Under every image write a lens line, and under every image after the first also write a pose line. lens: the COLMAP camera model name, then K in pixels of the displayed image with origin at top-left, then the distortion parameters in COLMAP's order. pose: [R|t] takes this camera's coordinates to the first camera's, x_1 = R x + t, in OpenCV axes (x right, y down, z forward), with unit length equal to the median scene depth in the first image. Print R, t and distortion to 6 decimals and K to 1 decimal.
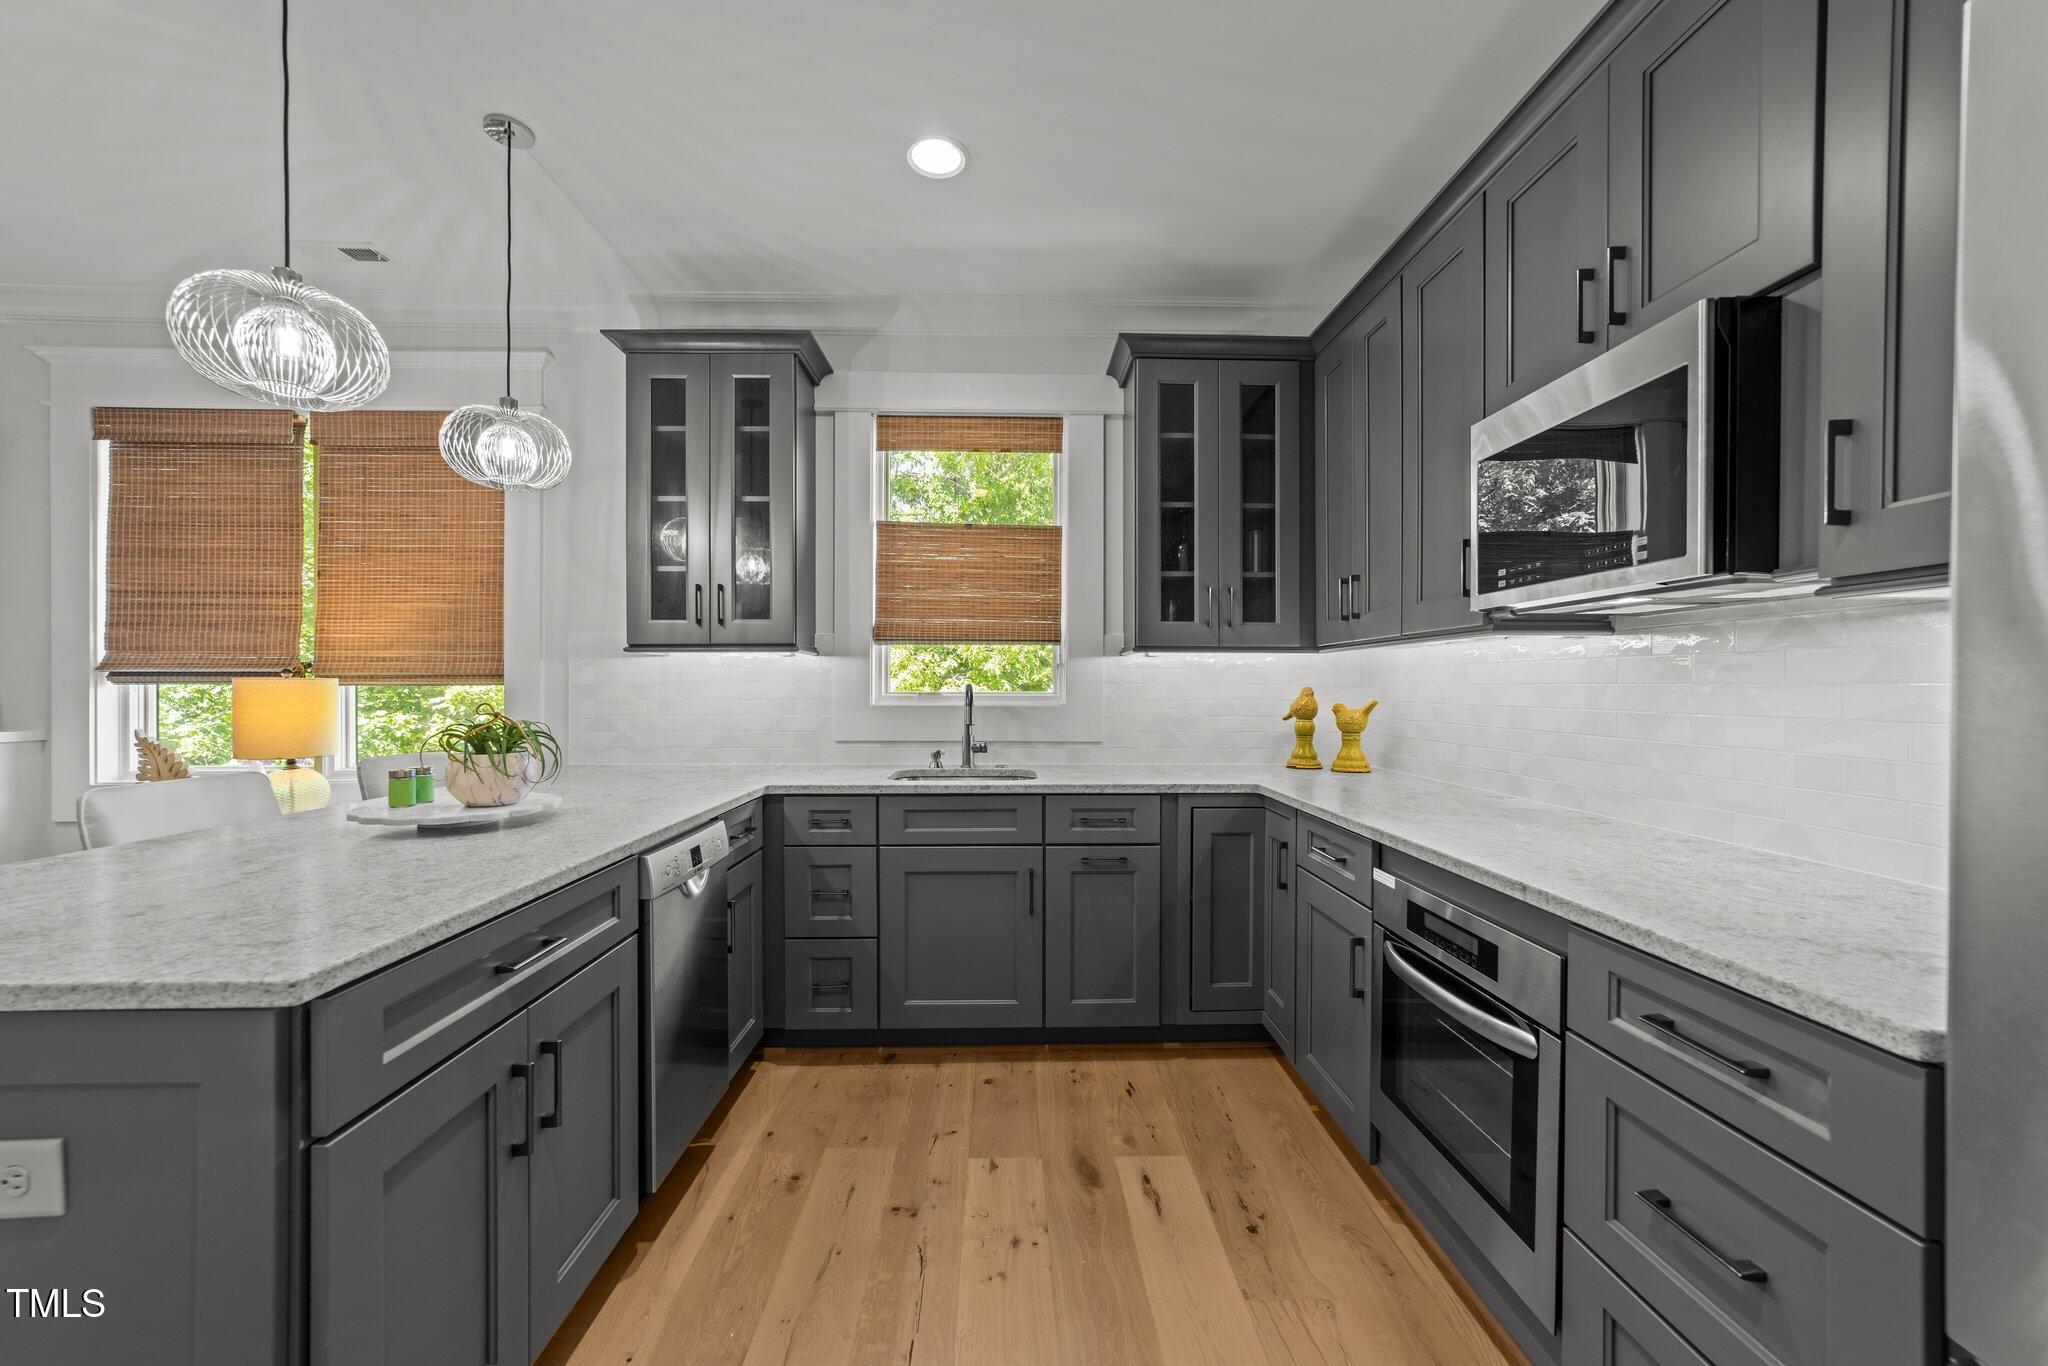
lens RADIAL K [[777.4, 0, 1024.9], [0, 777.4, 693.5], [0, 0, 1]] dist [0.002230, 0.000782]
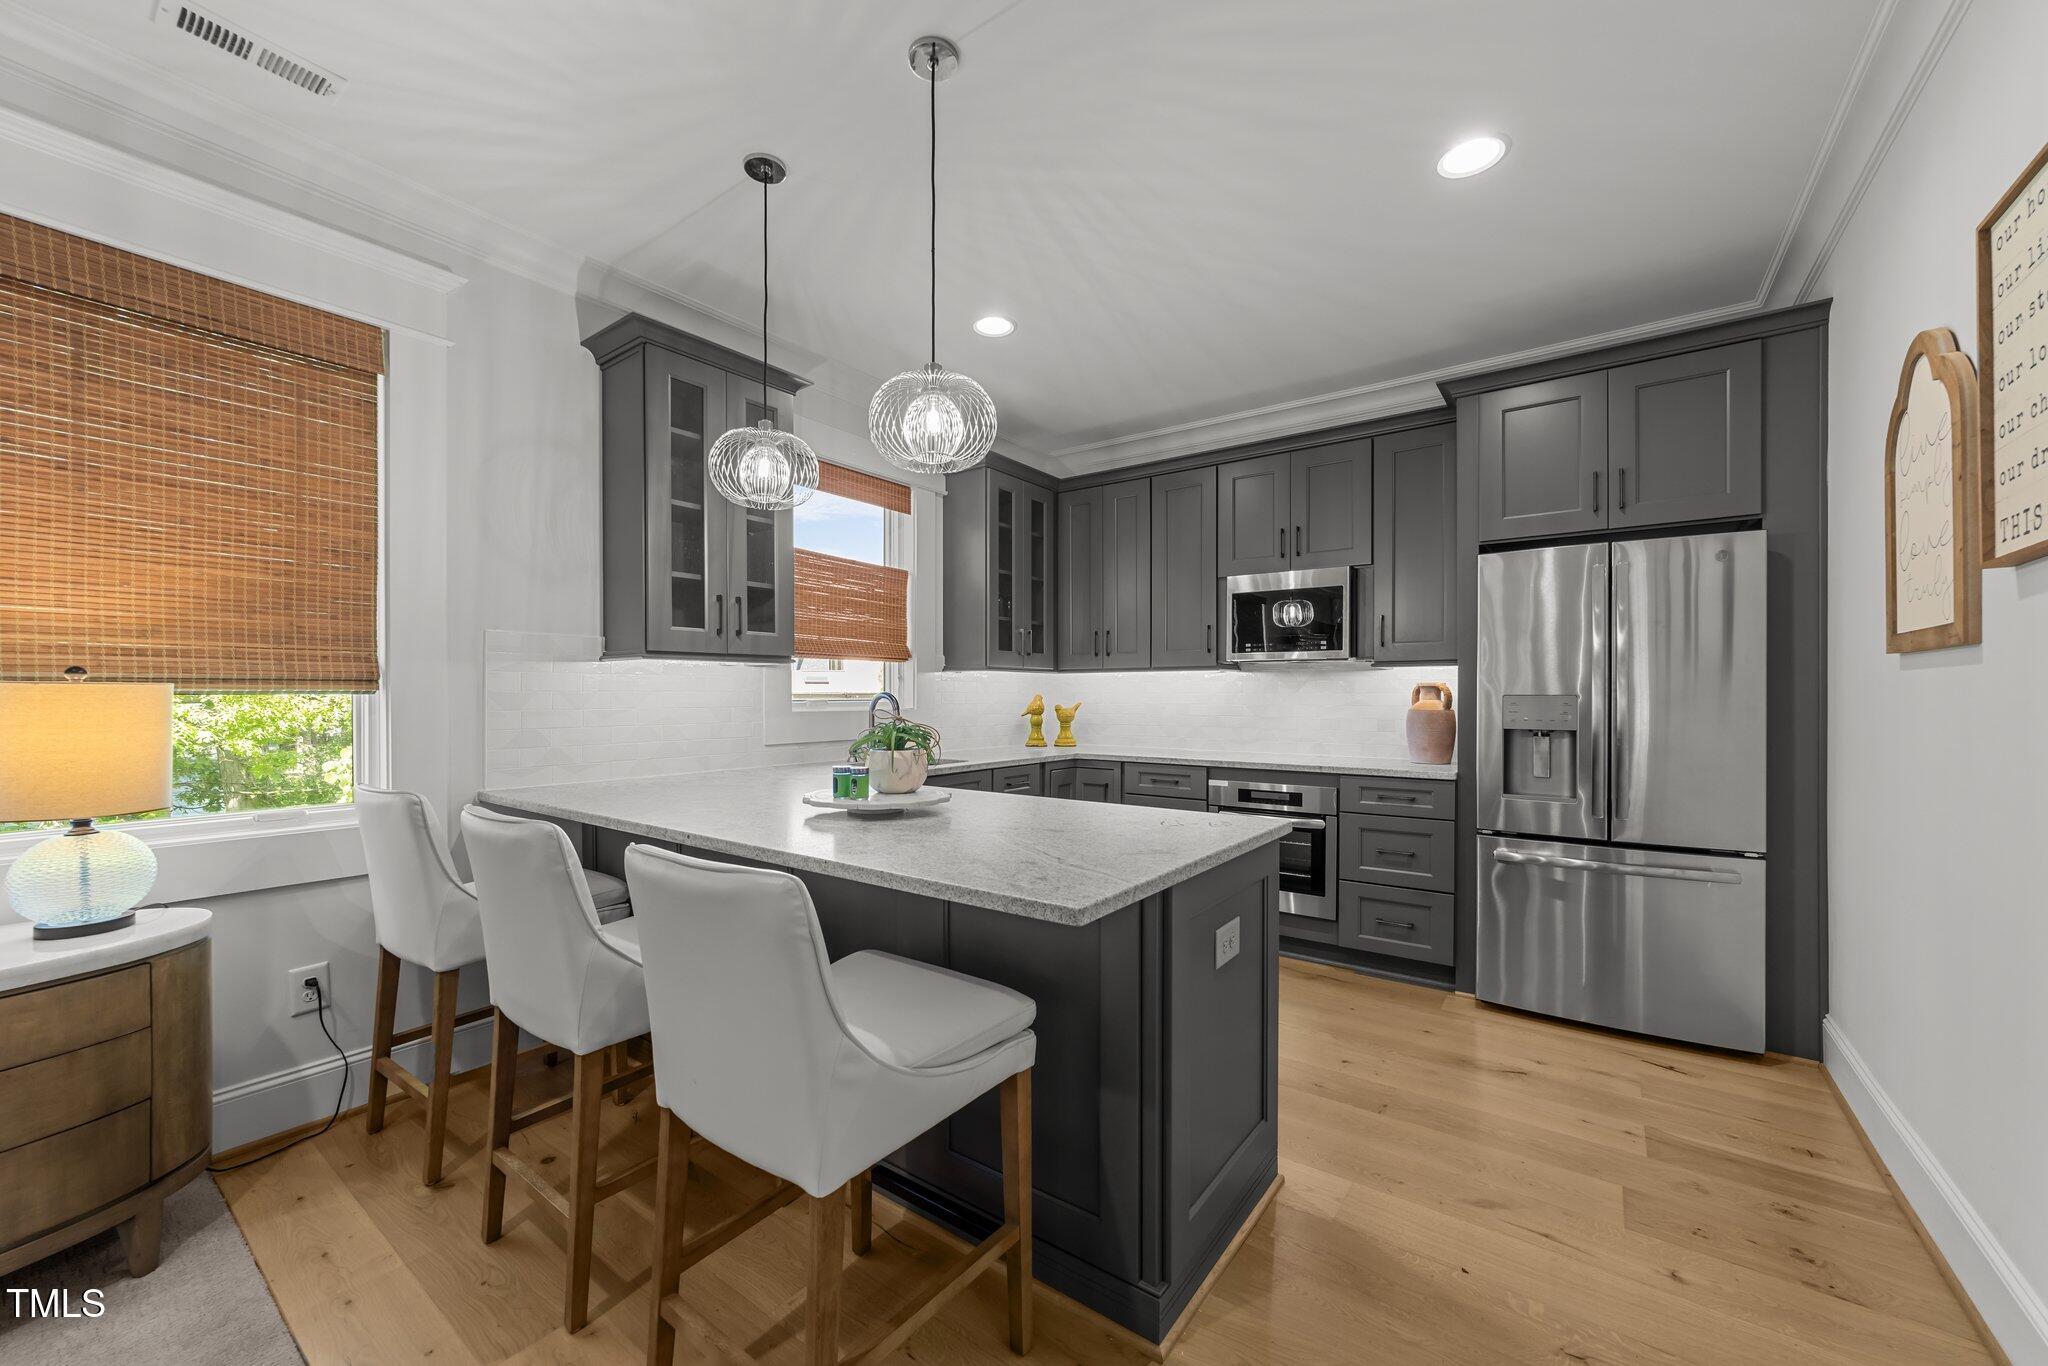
lens RADIAL K [[777.4, 0, 1018.7], [0, 777.4, 700.1], [0, 0, 1]] dist [0.002230, 0.000782]
pose [[0.615719, -0.007236, 0.787933, -0.888945], [0.008232, 0.999962, 0.002751, -0.001693], [-0.787923, 0.004792, 0.615755, 0.059144]]
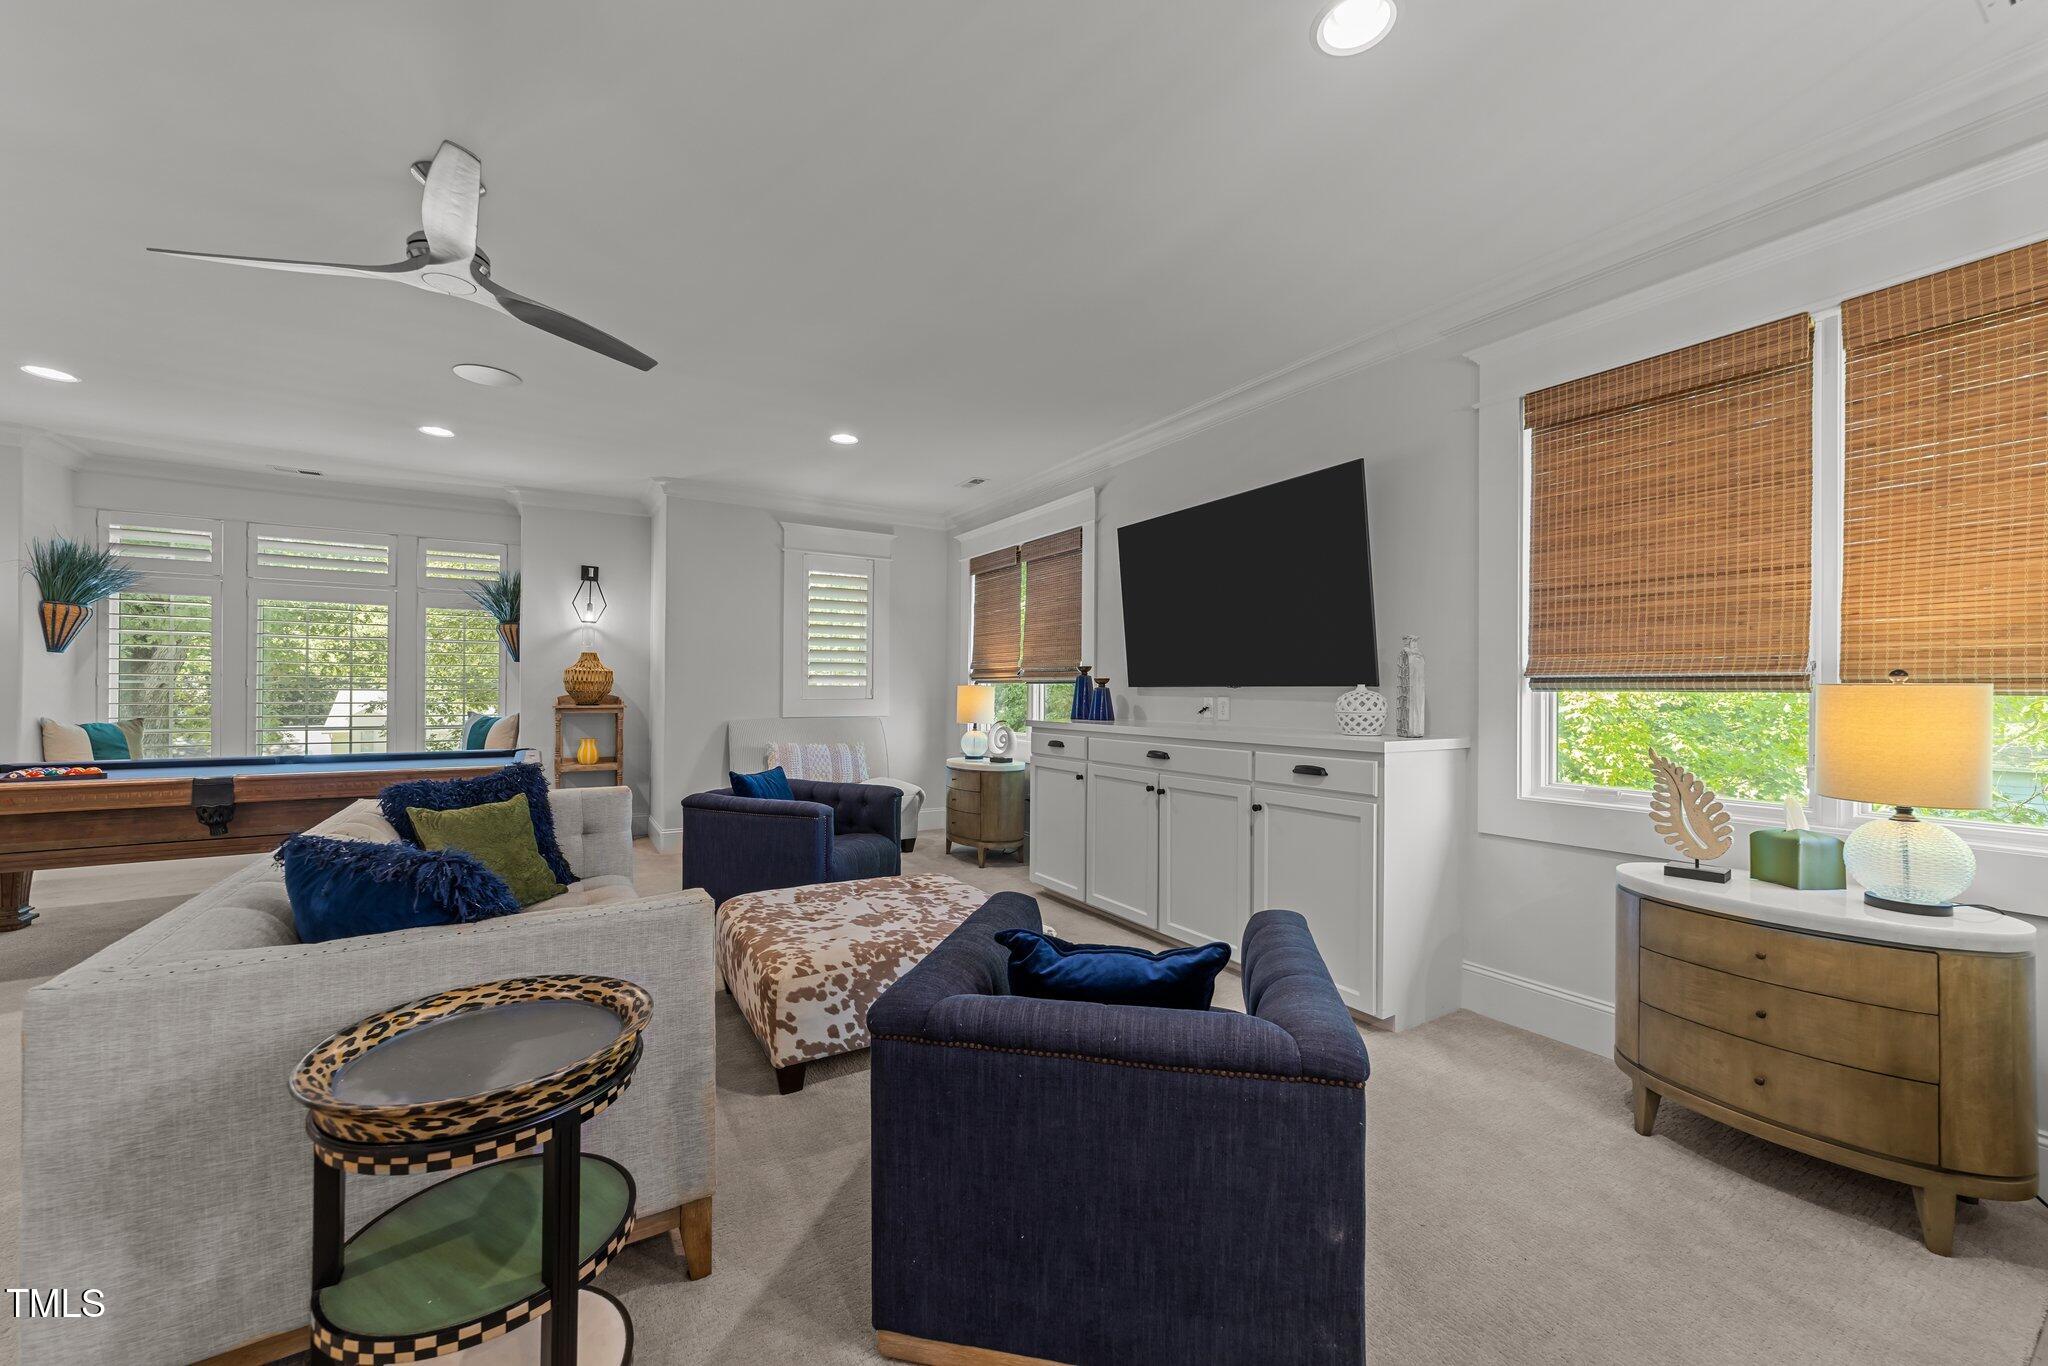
lens RADIAL K [[777.4, 0, 1022.9], [0, 777.4, 685.7], [0, 0, 1]] dist [0.002230, 0.000782]
pose [[0.514189, -0.002510, -0.857673, -0.693269], [-0.012182, 0.999873, -0.010229, -0.001914], [0.857590, 0.015708, 0.514094, 0.012810]]
